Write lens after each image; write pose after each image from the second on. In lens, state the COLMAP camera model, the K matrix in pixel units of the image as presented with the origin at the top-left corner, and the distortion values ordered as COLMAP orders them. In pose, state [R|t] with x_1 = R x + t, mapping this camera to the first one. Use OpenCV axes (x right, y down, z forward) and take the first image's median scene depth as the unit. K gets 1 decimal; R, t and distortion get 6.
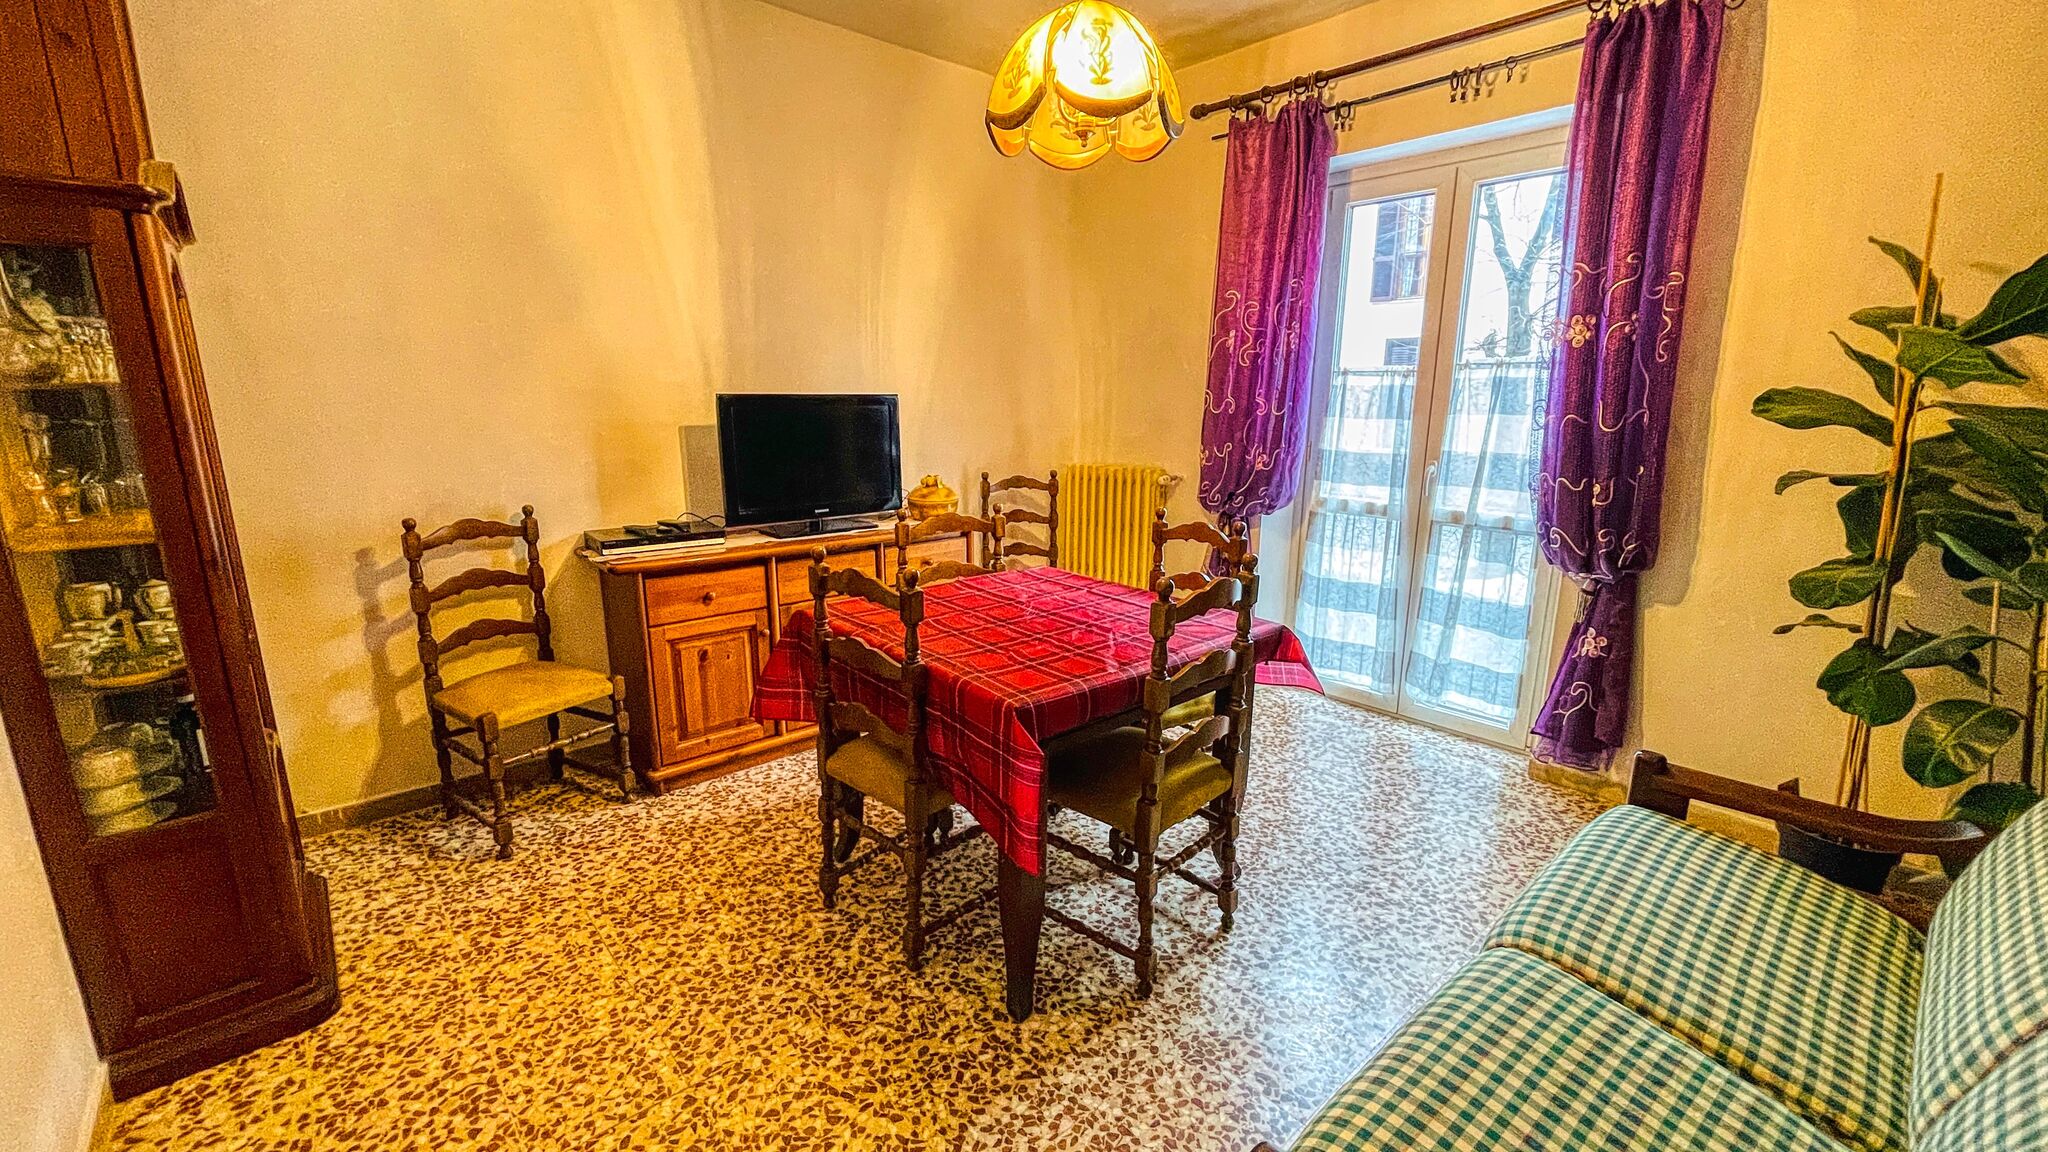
lens RADIAL K [[818.3, 0, 1019.7], [0, 818.3, 577.9], [0, 0, 1]] dist [-0.005652, 0.001339]
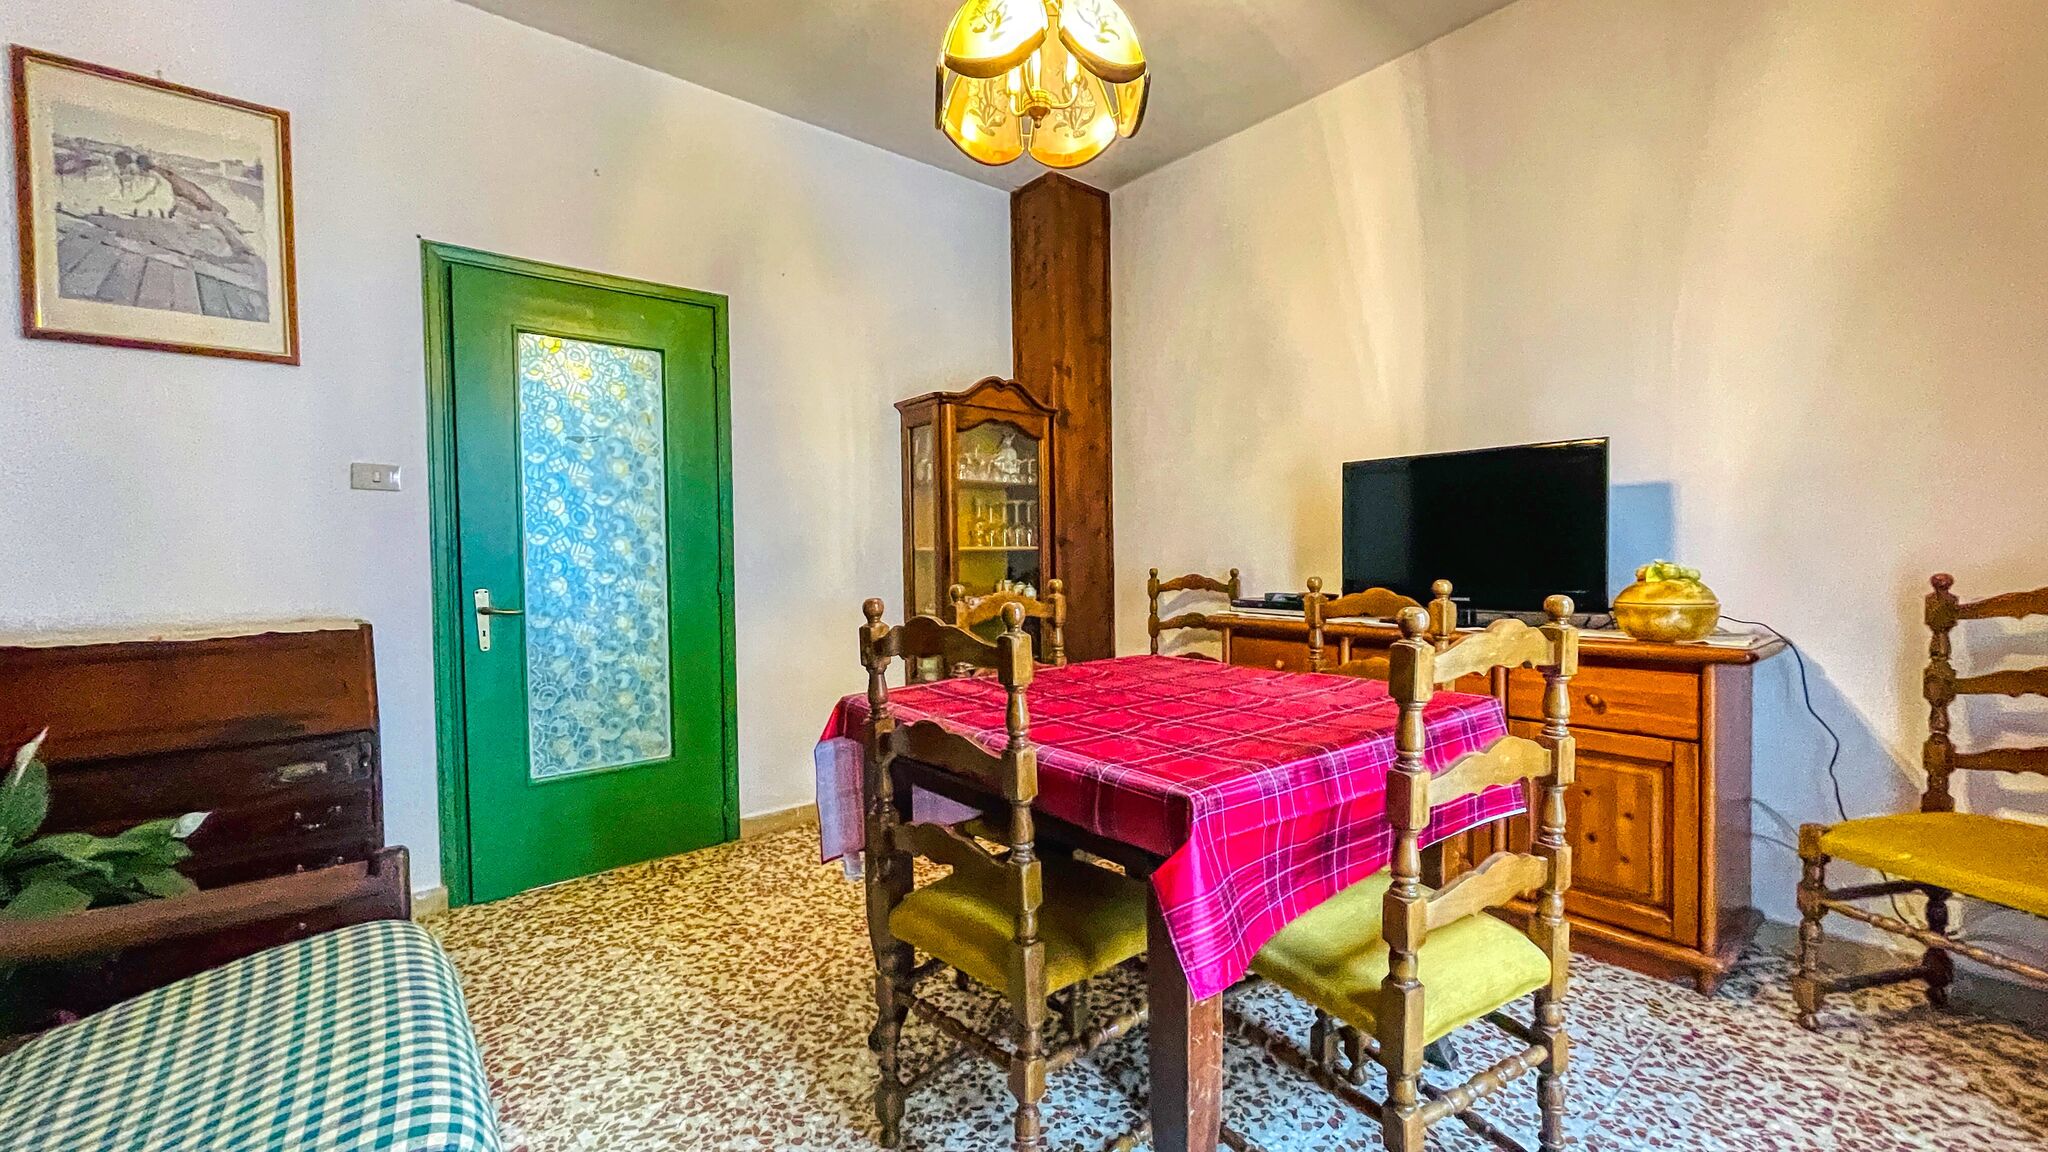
lens RADIAL K [[818.3, 0, 1021.7], [0, 818.3, 574.5], [0, 0, 1]] dist [-0.005652, 0.001339]
pose [[-0.017307, 0.022890, -0.999588, 0.678473], [-0.196598, 0.980143, 0.025849, -0.052315], [0.980331, 0.196964, -0.012463, 0.756770]]
